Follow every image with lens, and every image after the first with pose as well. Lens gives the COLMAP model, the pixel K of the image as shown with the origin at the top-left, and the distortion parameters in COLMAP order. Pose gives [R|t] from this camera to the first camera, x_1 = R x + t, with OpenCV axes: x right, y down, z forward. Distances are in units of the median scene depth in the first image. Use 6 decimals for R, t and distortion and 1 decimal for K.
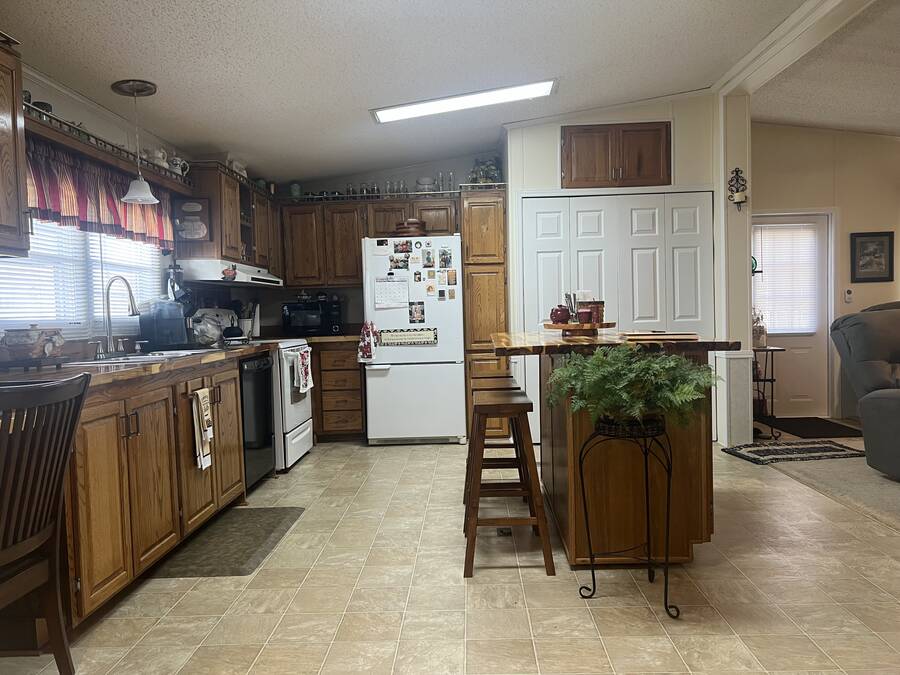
lens RADIAL K [[675.4, 0, 452.1], [0, 675.4, 339.3], [0, 0, 1]] dist [0.052020, -0.061922]
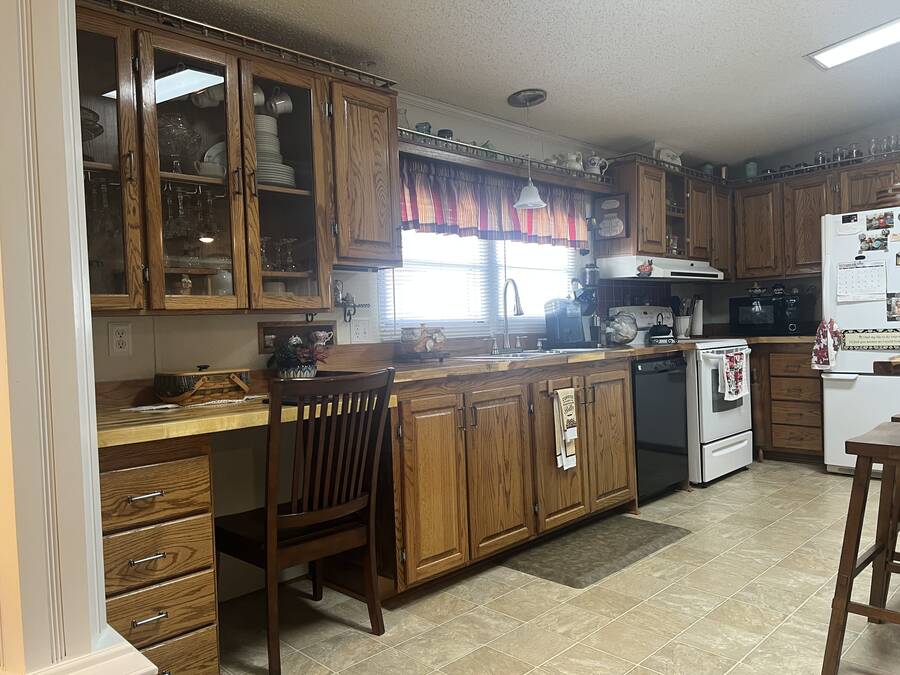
lens RADIAL K [[675.4, 0, 452.1], [0, 675.4, 339.3], [0, 0, 1]] dist [0.052020, -0.061922]
pose [[0.717956, 0.020511, -0.695786, 0.144354], [-0.015799, 0.999788, 0.013170, -0.006679], [0.695909, 0.001537, 0.718128, 0.126122]]
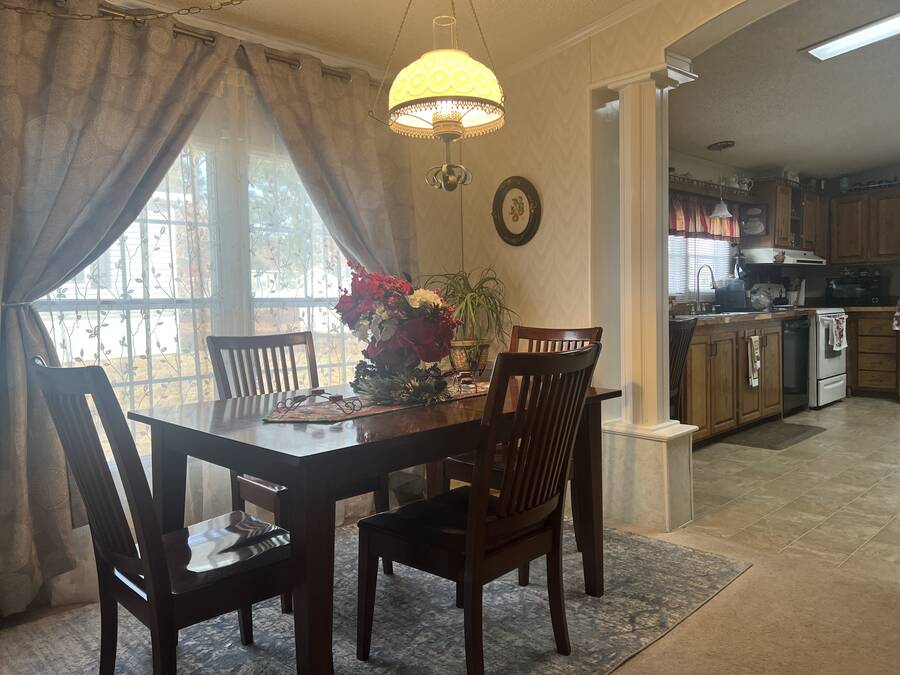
lens RADIAL K [[684.2, 0, 450.0], [0, 684.2, 337.5], [0, 0, 1]] dist [0.008726, 0.000793]
pose [[0.713732, 0.053003, -0.698410, 0.169938], [-0.027465, 0.998484, 0.047708, 0.014999], [0.699880, -0.014868, 0.714106, -0.448425]]
